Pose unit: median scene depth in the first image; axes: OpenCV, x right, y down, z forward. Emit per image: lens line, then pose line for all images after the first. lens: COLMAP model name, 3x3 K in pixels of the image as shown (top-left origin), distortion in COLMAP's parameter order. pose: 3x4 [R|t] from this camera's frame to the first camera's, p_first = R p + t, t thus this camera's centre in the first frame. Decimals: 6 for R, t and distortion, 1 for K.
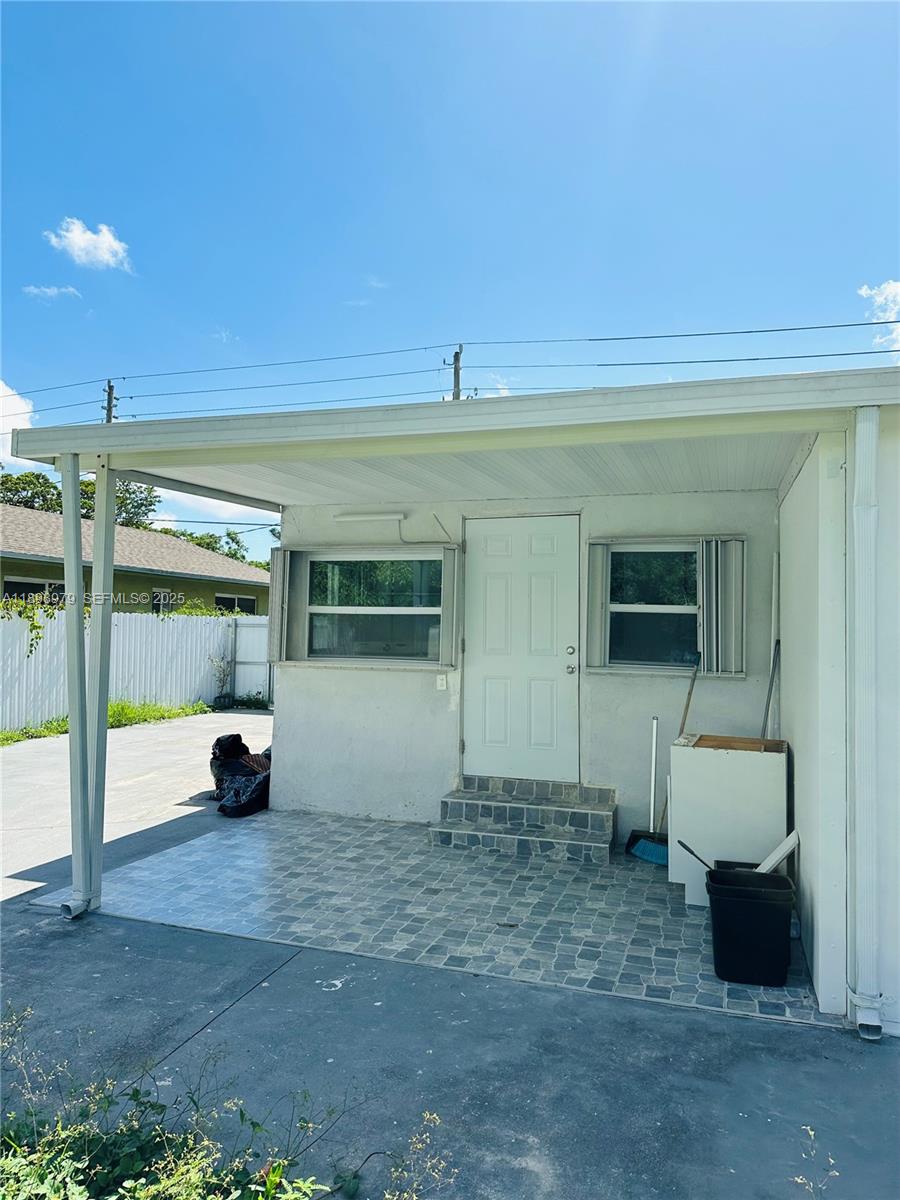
lens RADIAL K [[845.4, 0, 448.5], [0, 845.4, 604.5], [0, 0, 1]] dist [0.077211, -0.042894]
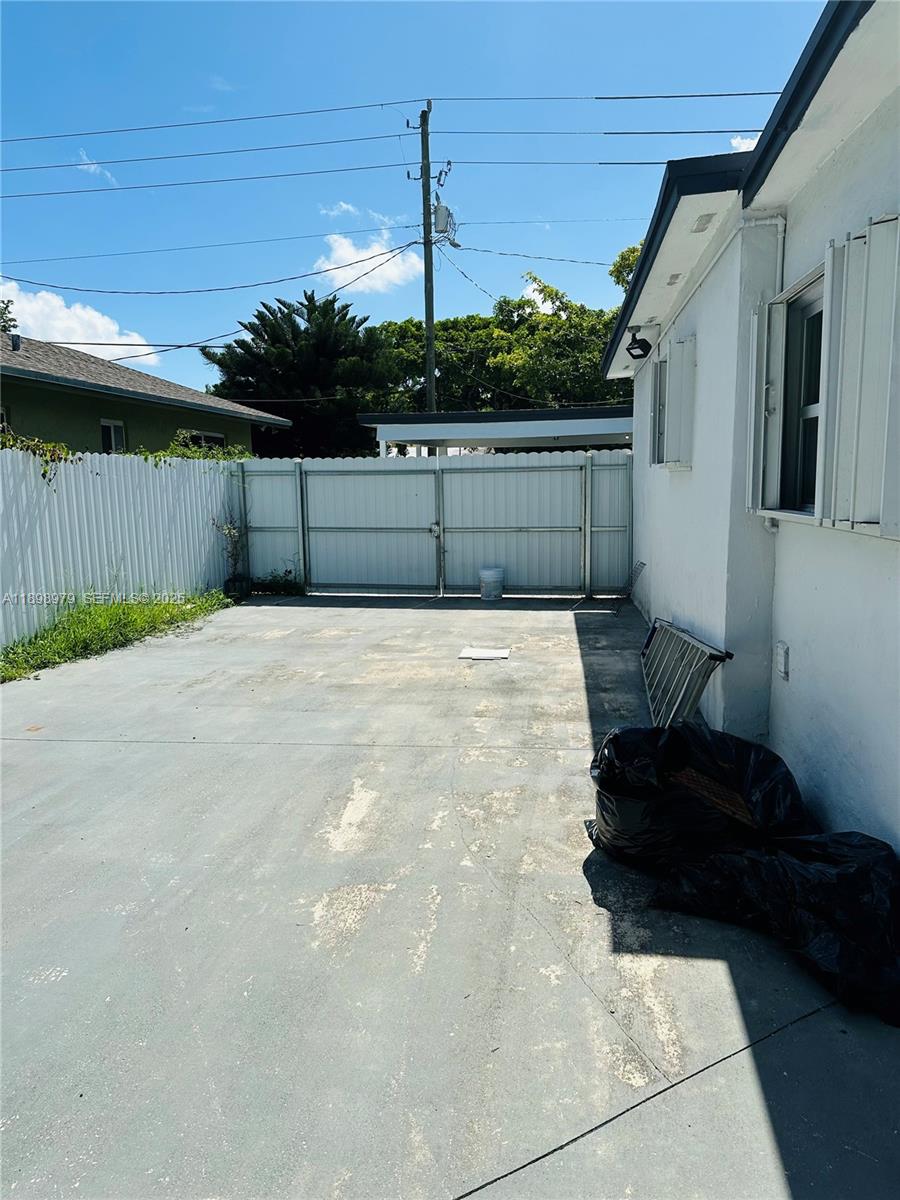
lens RADIAL K [[845.4, 0, 448.0], [0, 845.4, 597.5], [0, 0, 1]] dist [0.077211, -0.042894]
pose [[0.989342, -0.053051, 0.135599, -0.187335], [0.029470, 0.984946, 0.170329, 0.011497], [-0.142594, -0.164518, 0.976013, 0.303629]]
